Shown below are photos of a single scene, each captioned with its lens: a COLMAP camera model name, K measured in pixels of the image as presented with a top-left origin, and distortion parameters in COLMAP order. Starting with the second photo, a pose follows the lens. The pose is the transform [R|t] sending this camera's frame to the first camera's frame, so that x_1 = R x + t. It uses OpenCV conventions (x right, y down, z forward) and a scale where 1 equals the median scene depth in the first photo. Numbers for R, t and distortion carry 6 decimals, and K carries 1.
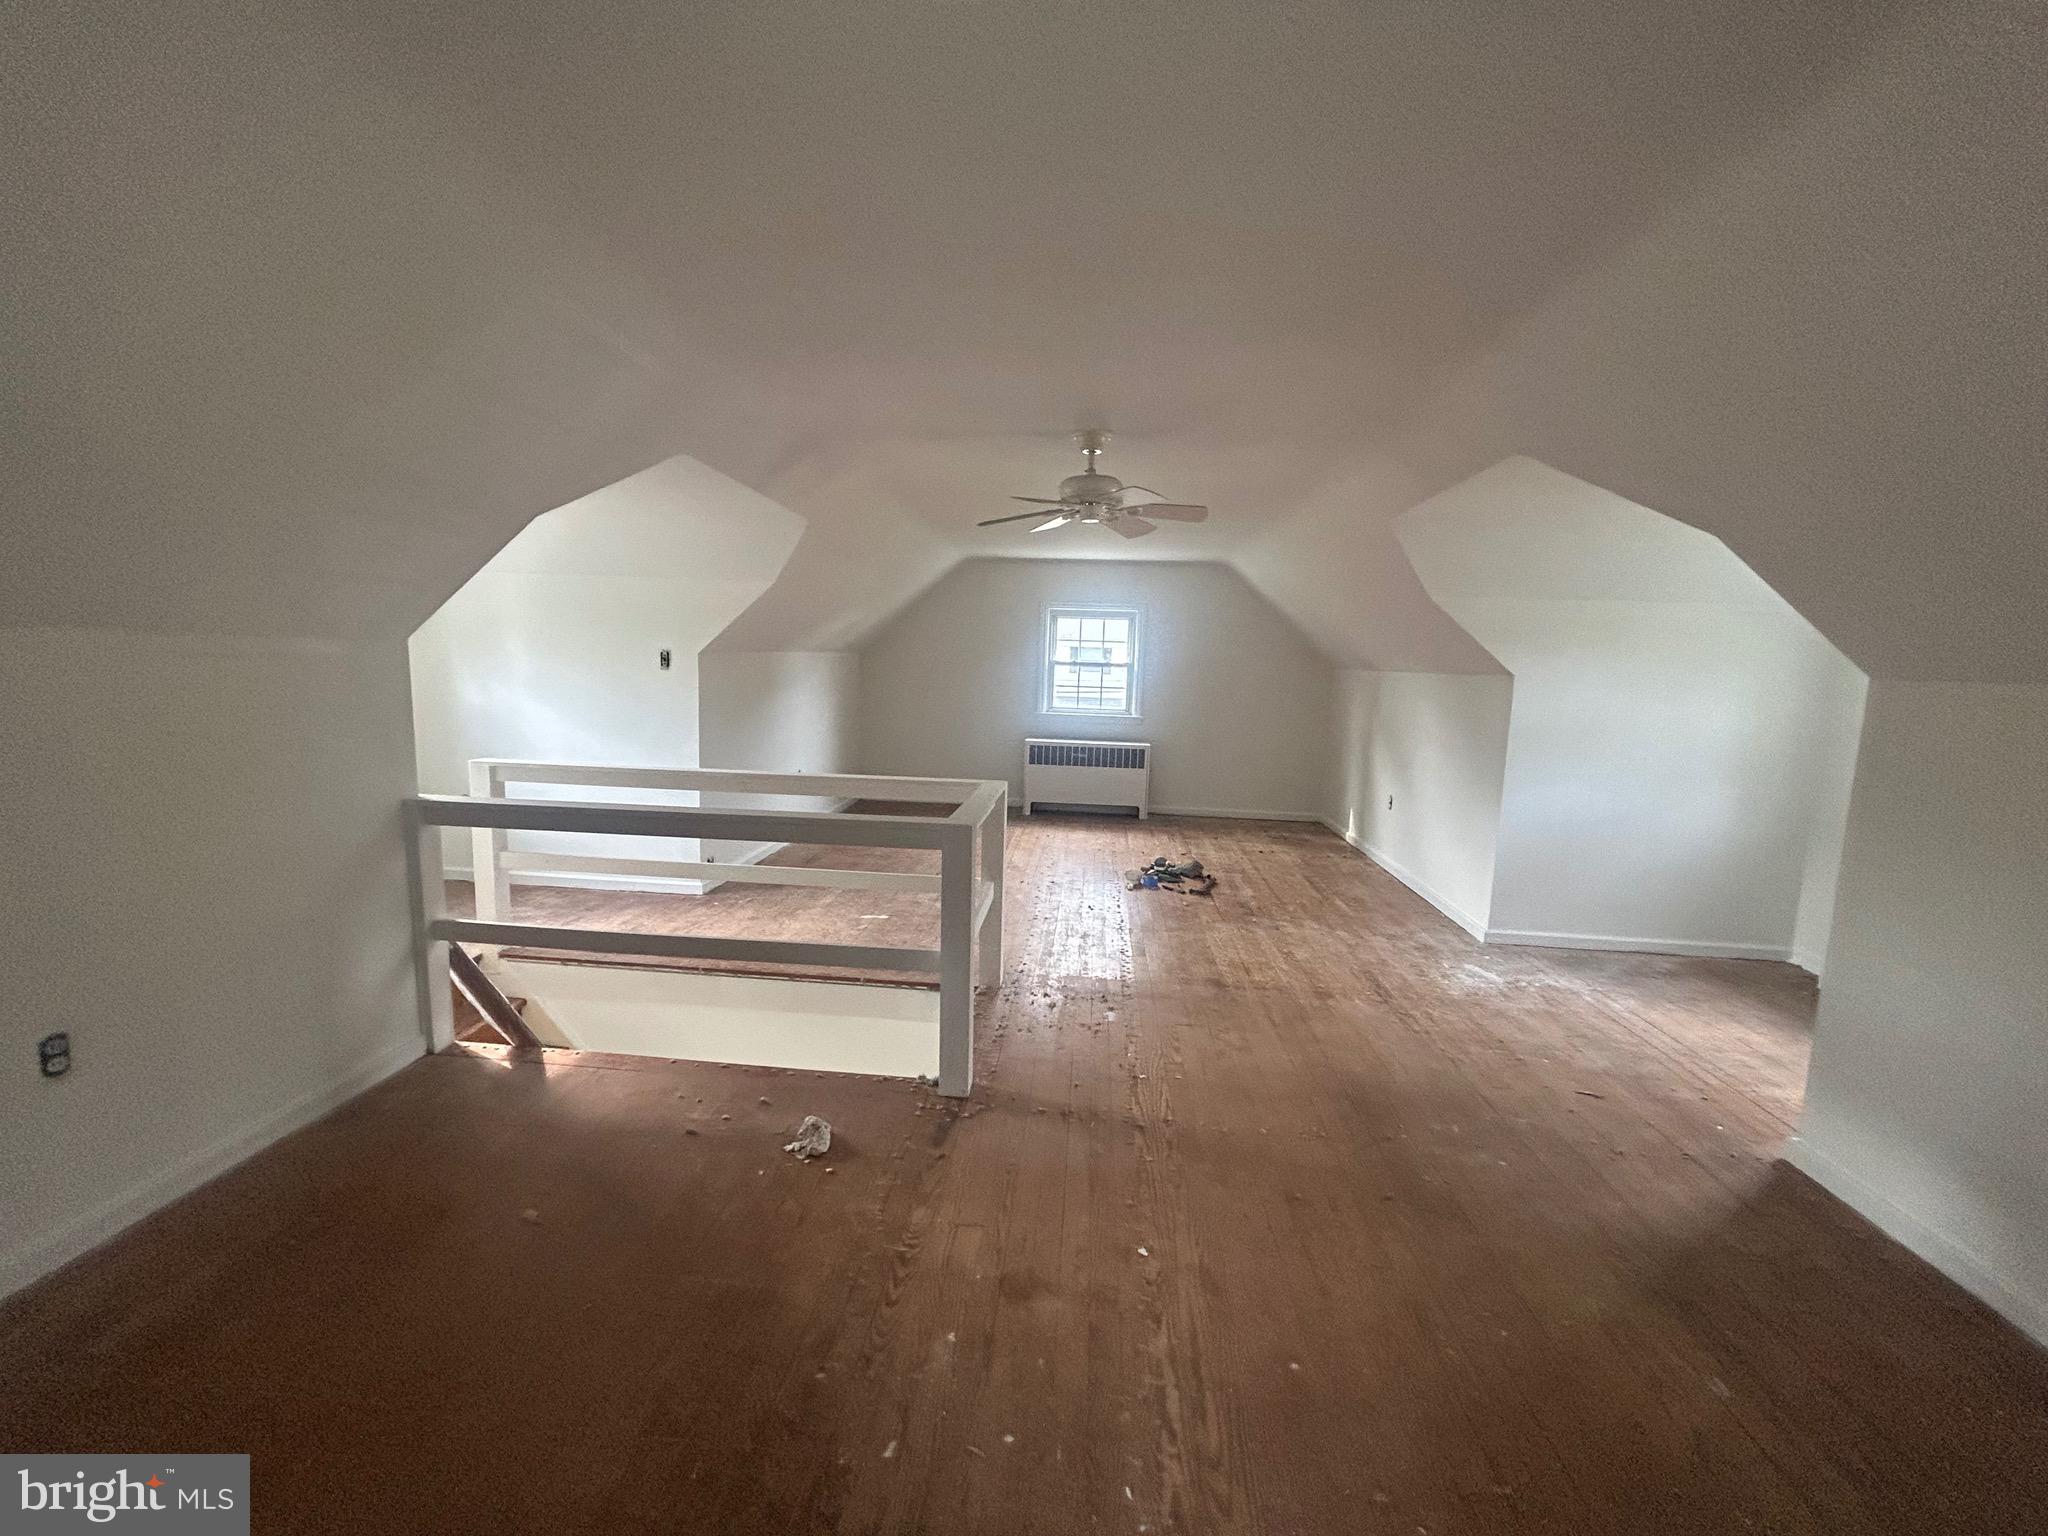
lens RADIAL K [[832.4, 0, 1035.4], [0, 832.4, 763.0], [0, 0, 1]] dist [0.001372, 0.000008]
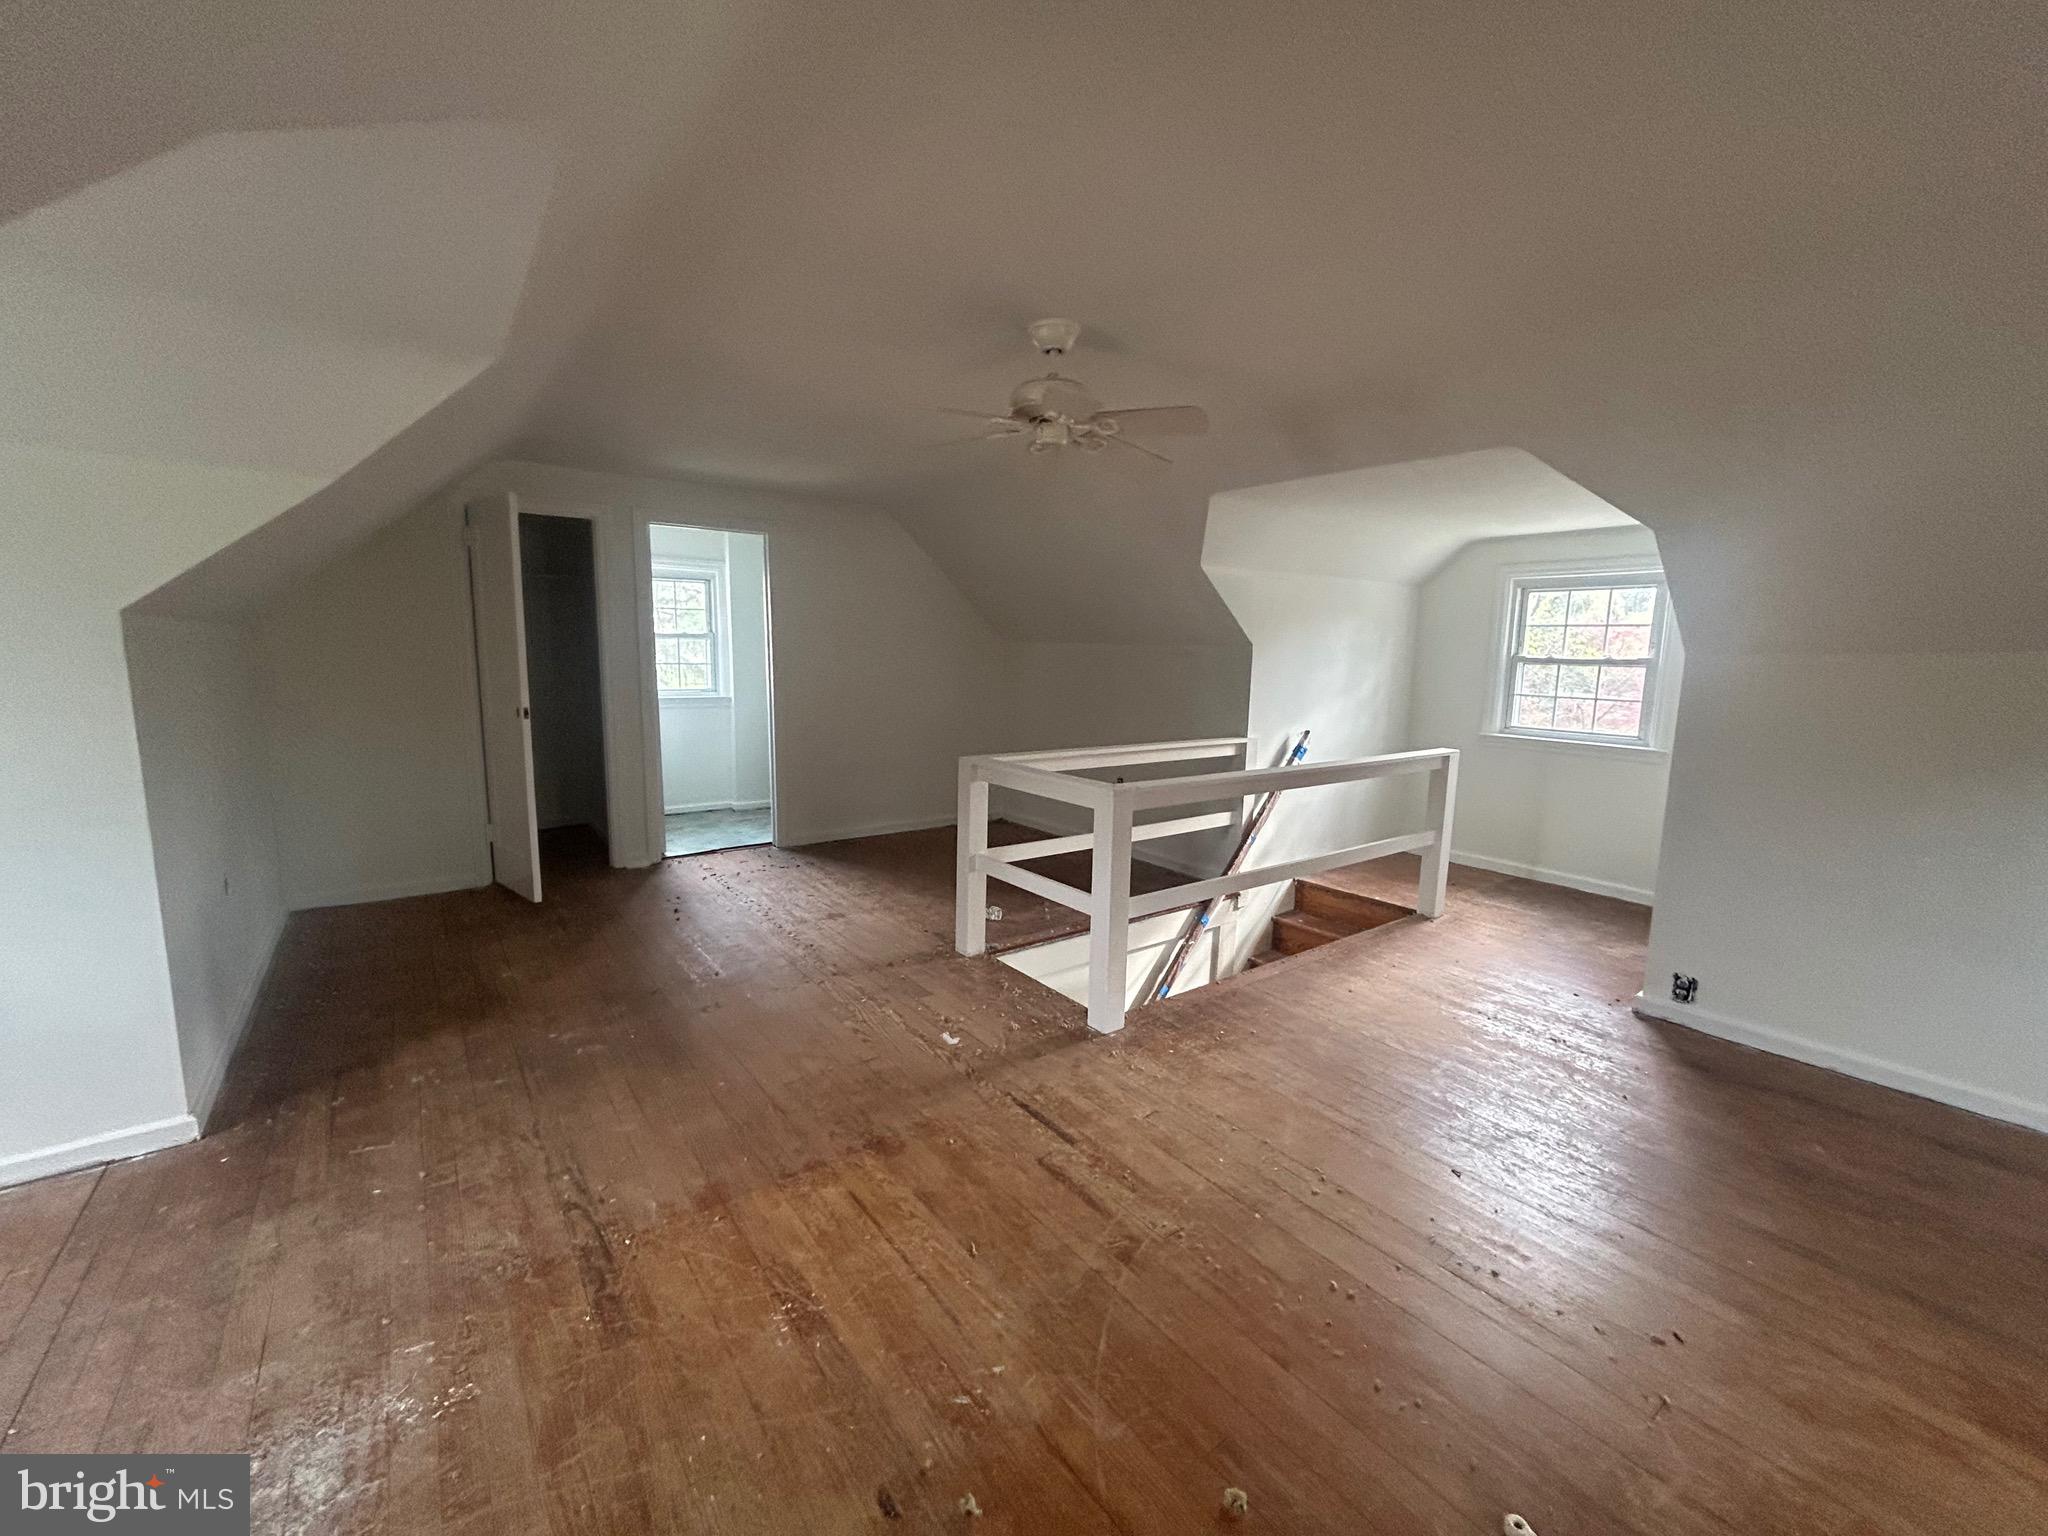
lens RADIAL K [[816.8, 0, 1024.0], [0, 816.8, 768.0], [0, 0, 1]] dist [0.003354, 0.000581]
pose [[-0.744680, 0.056470, -0.665029, 0.505539], [-0.125603, 0.966753, 0.222737, -0.152007], [0.655496, 0.249398, -0.712829, 1.364889]]
